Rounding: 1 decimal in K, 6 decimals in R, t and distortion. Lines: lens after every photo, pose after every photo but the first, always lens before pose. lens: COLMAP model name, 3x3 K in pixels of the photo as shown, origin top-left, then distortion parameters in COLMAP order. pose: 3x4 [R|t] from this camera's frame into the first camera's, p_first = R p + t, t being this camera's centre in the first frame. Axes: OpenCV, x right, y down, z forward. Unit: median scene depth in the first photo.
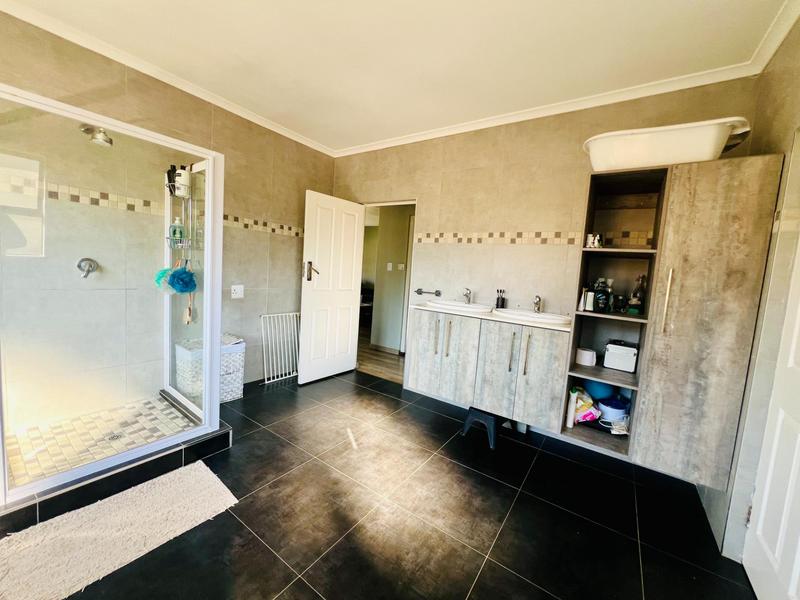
lens RADIAL K [[319.3, 0, 398.4], [0, 319.3, 298.6], [0, 0, 1]] dist [-0.003083, -0.000307]
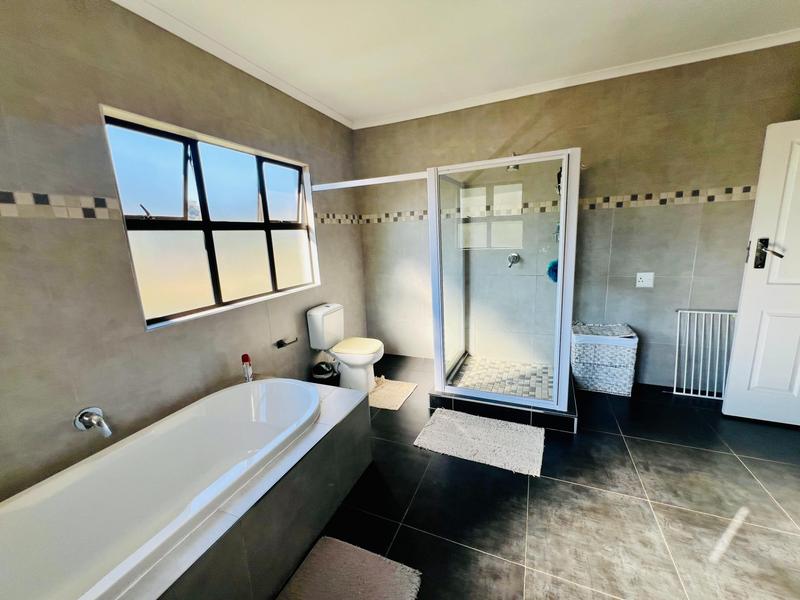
lens RADIAL K [[319.3, 0, 398.4], [0, 319.3, 298.6], [0, 0, 1]] dist [-0.003083, -0.000307]
pose [[0.196962, 0.111832, -0.974012, 0.296261], [-0.027576, 0.993712, 0.108517, -0.062326], [0.980023, 0.005486, 0.198808, 0.207873]]
